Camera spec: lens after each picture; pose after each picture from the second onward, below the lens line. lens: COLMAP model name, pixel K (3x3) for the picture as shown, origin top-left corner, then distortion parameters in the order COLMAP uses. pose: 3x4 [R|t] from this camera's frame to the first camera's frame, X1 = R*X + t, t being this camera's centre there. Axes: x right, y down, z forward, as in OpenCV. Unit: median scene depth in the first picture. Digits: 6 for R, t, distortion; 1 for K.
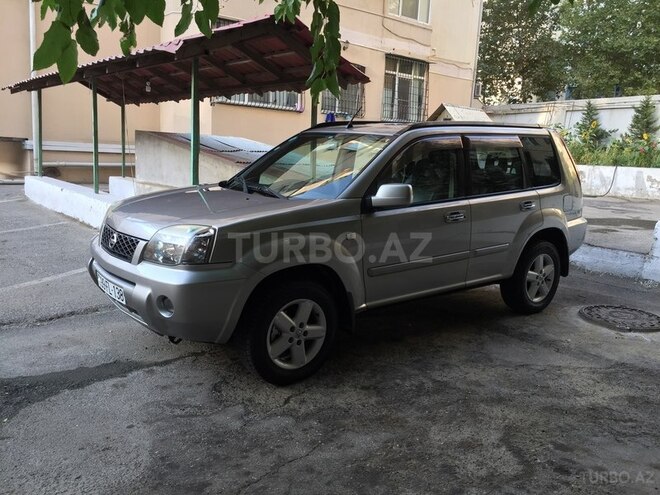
lens RADIAL K [[577.7, 0, 334.1], [0, 577.7, 246.5], [0, 0, 1]] dist [0.070431, -0.082725]
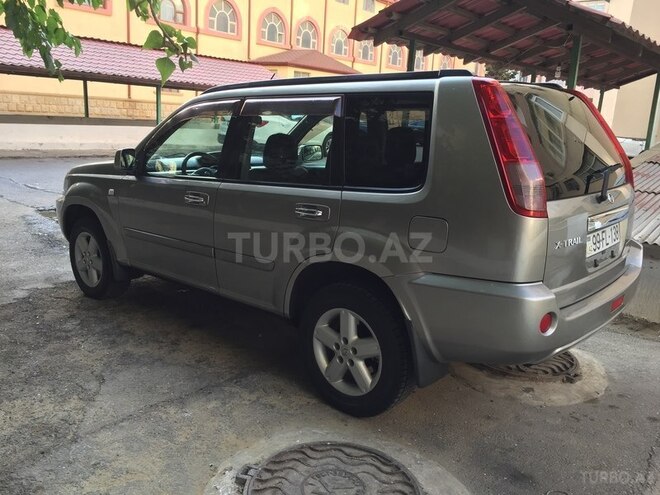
lens RADIAL K [[577.7, 0, 330.7], [0, 577.7, 244.1], [0, 0, 1]] dist [0.070431, -0.082725]
pose [[0.162467, 0.176300, -0.970836, 1.228110], [-0.207238, 0.968059, 0.141115, -0.168773], [0.964706, 0.178267, 0.193814, 1.217177]]
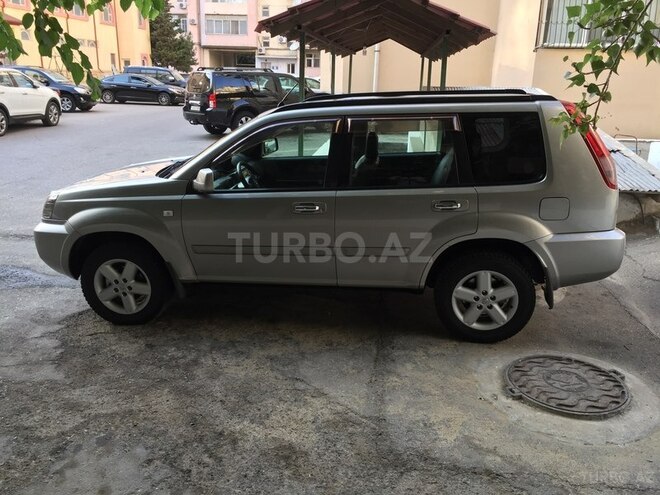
lens RADIAL K [[577.7, 0, 330.9], [0, 577.7, 245.7], [0, 0, 1]] dist [0.070431, -0.082725]
pose [[0.684842, 0.175319, -0.707286, 1.058099], [-0.104106, 0.984209, 0.143159, -0.151494], [0.721216, -0.024408, 0.692280, 0.450194]]
